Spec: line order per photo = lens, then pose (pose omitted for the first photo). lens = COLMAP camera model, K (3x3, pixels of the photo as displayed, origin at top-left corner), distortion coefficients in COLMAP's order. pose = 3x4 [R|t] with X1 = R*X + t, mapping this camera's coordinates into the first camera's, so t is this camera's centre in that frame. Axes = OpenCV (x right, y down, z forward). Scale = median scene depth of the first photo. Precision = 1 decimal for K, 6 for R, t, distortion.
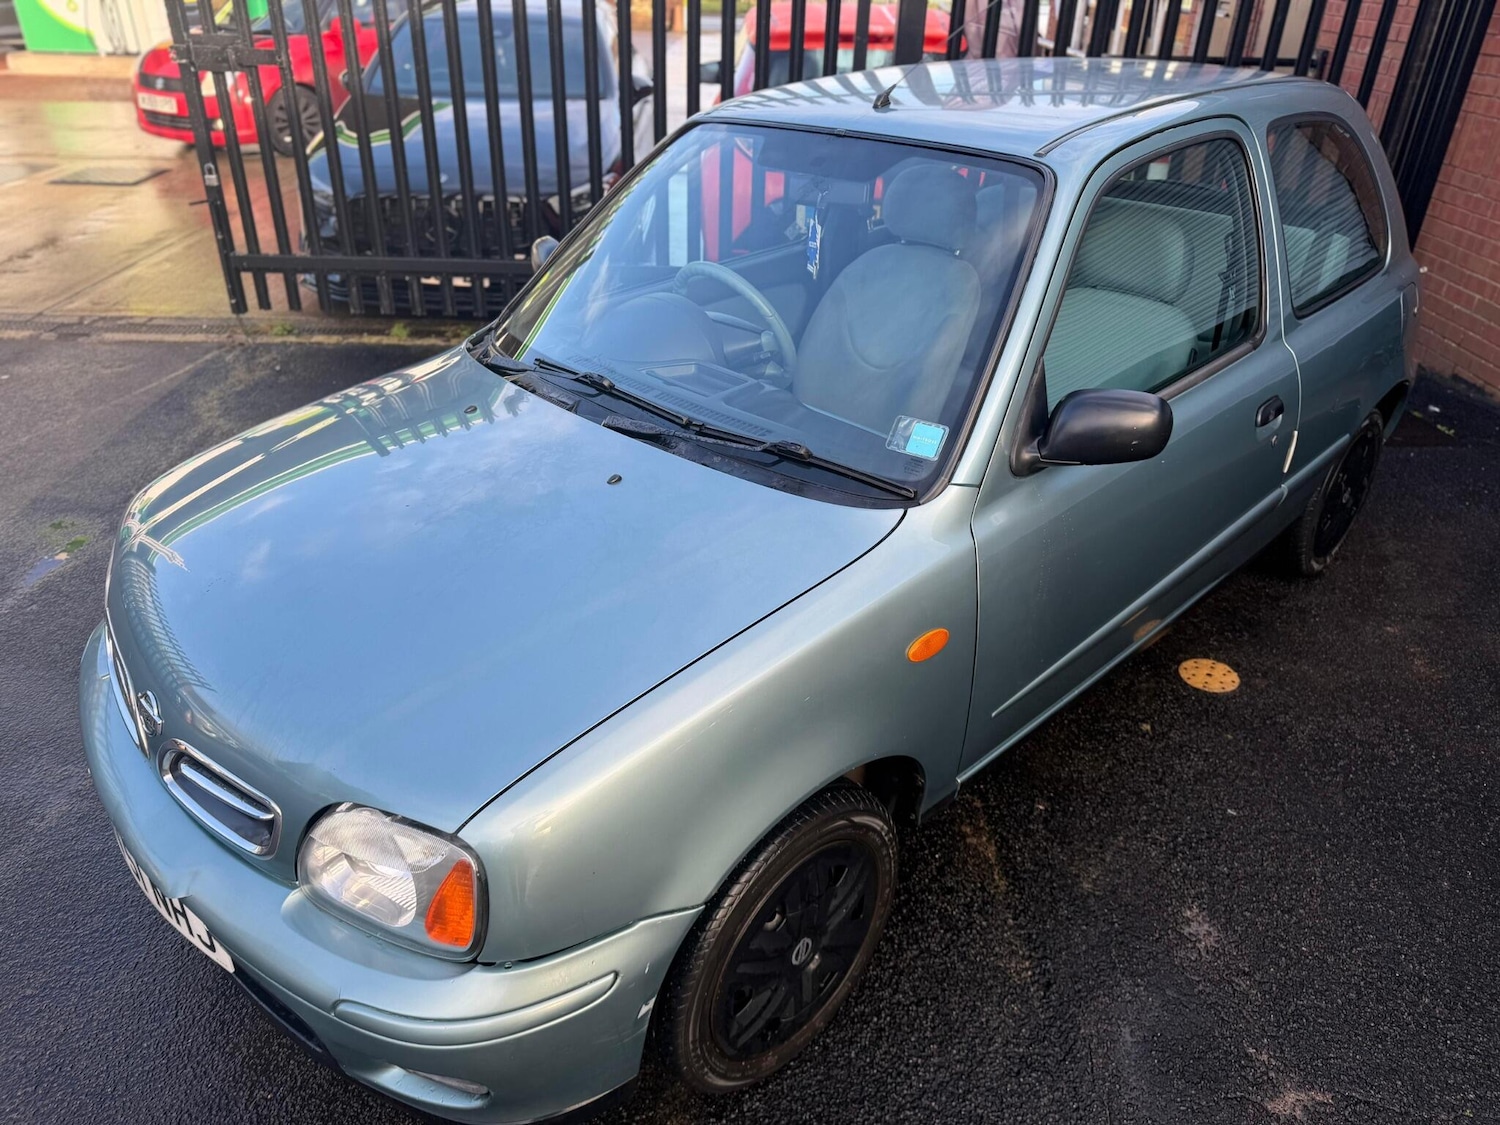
lens RADIAL K [[1068.3, 0, 758.3], [0, 1068.3, 564.8], [0, 0, 1]] dist [0.017615, -0.022861]
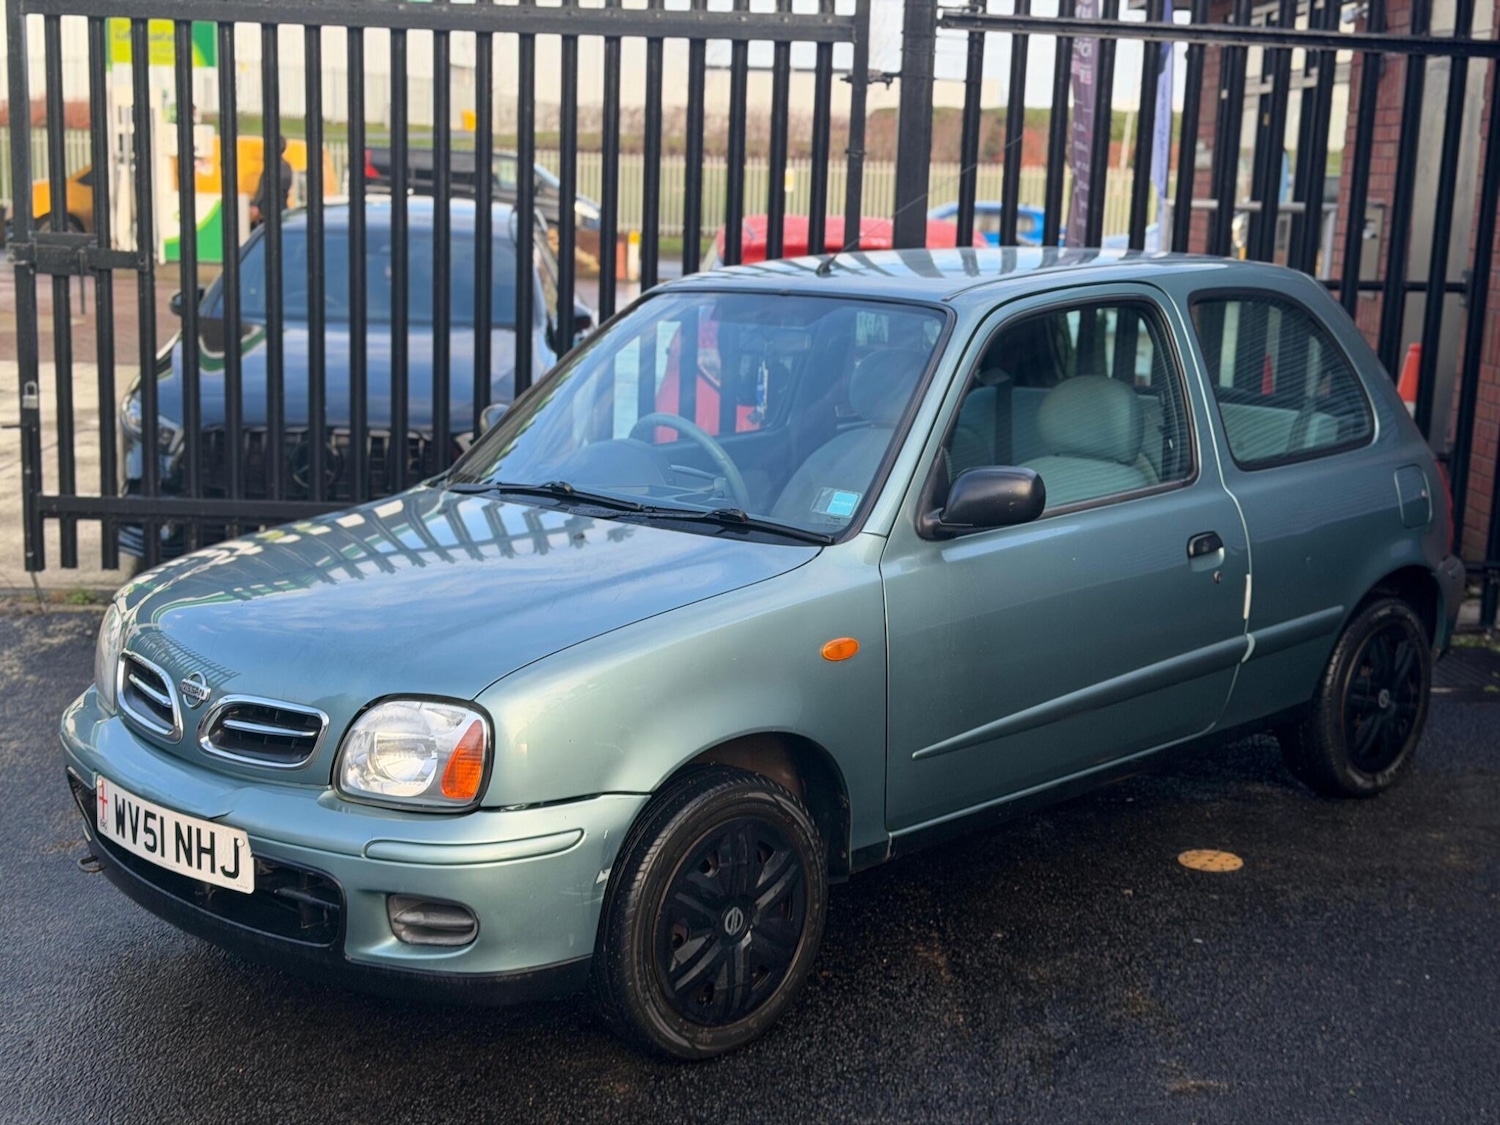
lens RADIAL K [[2098.1, 0, 773.8], [0, 2098.1, 568.6], [0, 0, 1]] dist [0.127152, 0.000000]
pose [[0.999941, 0.006319, 0.008819, 0.032422], [-0.003087, 0.944996, -0.327067, 0.393933], [-0.010400, 0.327021, 0.944960, -0.654920]]
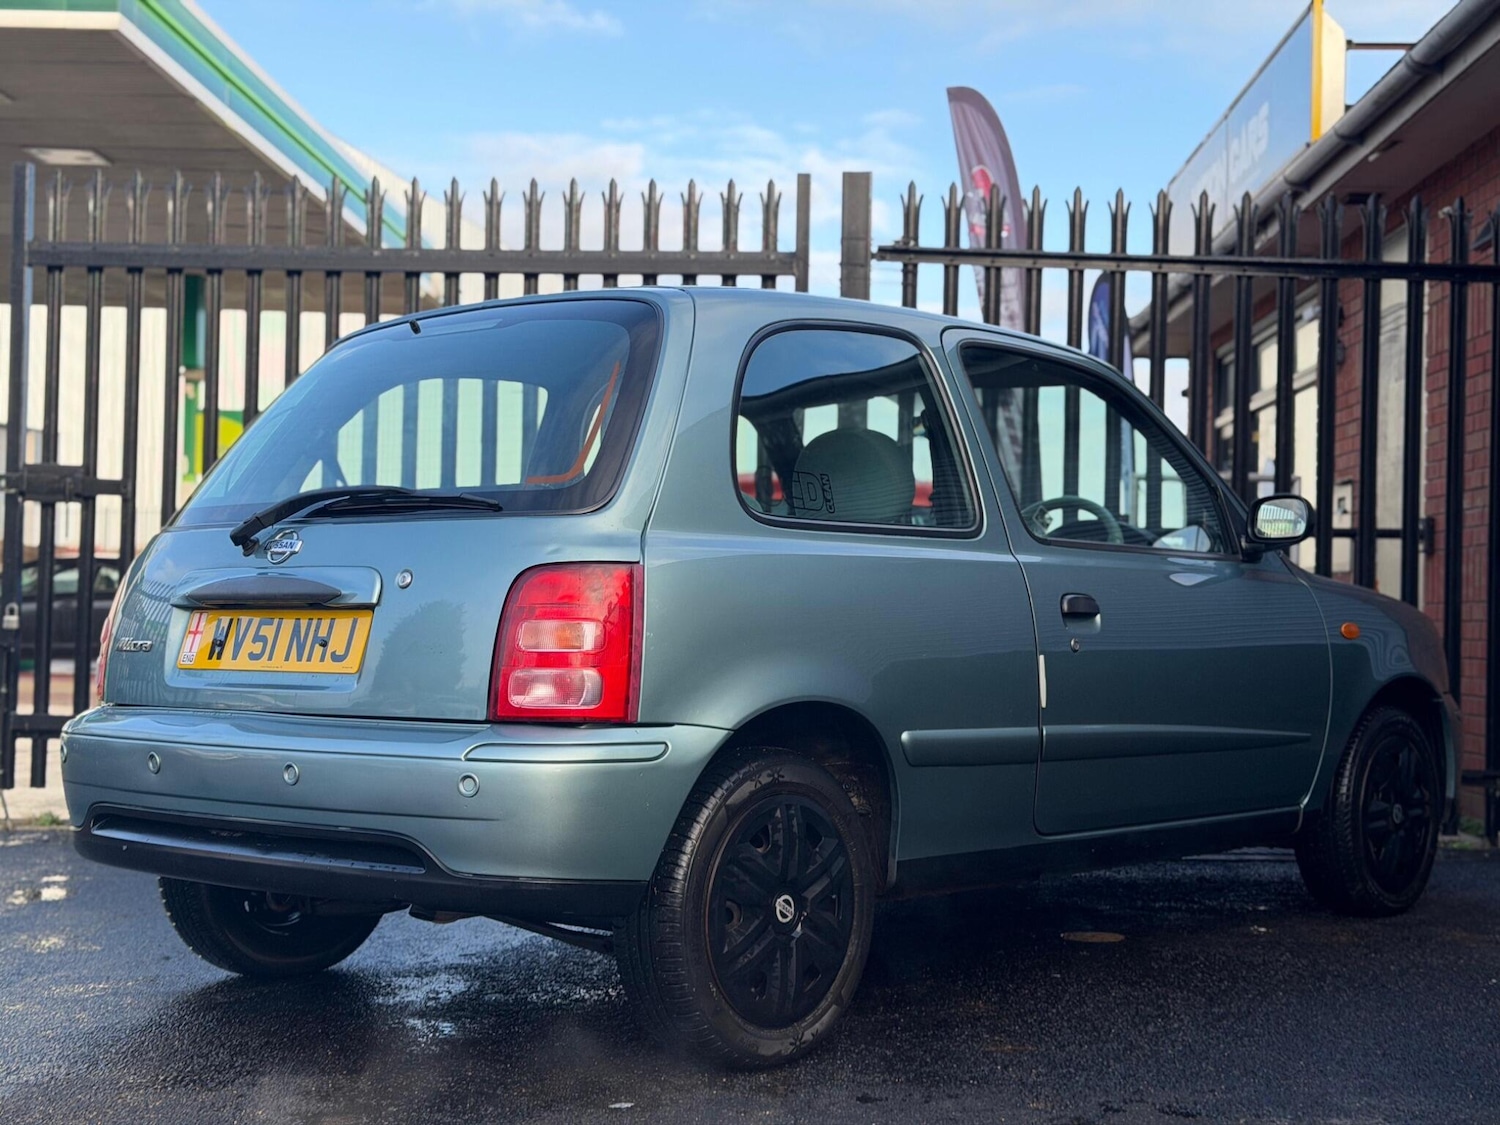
lens RADIAL K [[2098.1, 0, 759.7], [0, 2098.1, 577.3], [0, 0, 1]] dist [0.127152, 0.000000]
pose [[0.999148, -0.006048, -0.040826, 0.190250], [-0.015996, 0.855135, -0.518159, 0.659758], [0.038046, 0.518371, 0.854309, -0.573309]]
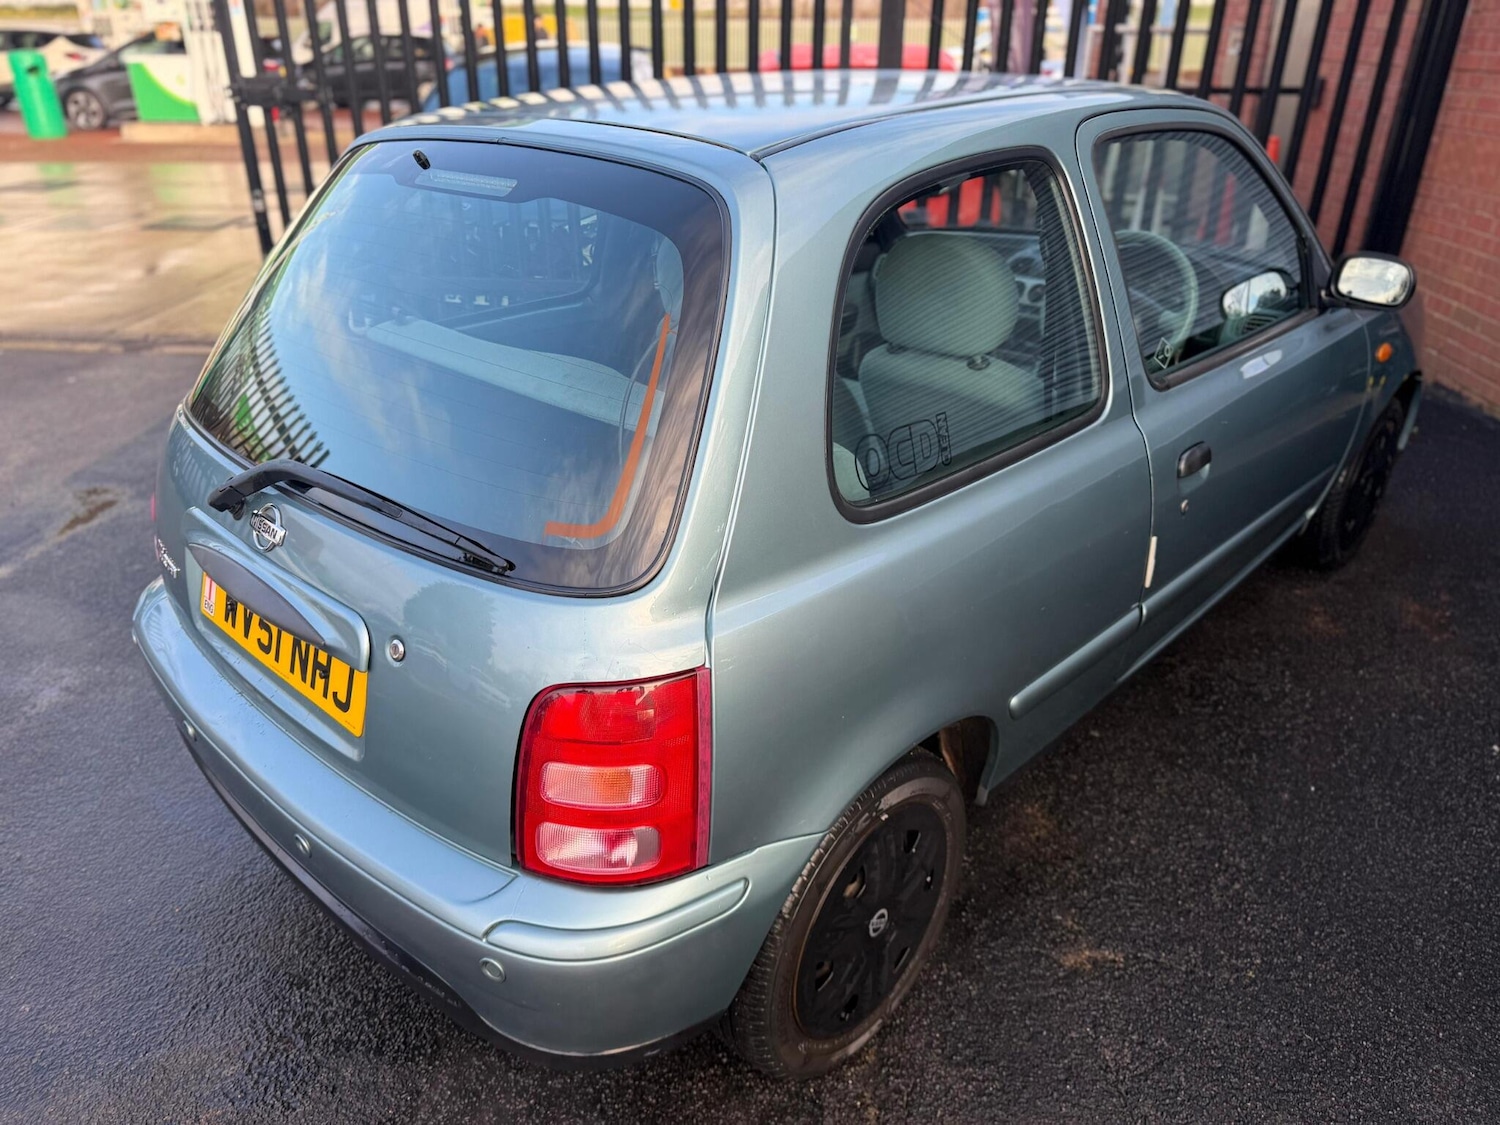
lens RADIAL K [[1068.3, 0, 745.7], [0, 1068.3, 572.8], [0, 0, 1]] dist [0.017615, -0.022861]
pose [[0.996482, 0.016706, -0.082128, 0.133586], [-0.020935, 0.998484, -0.050901, 0.098049], [0.081153, 0.052441, 0.995321, -0.065475]]
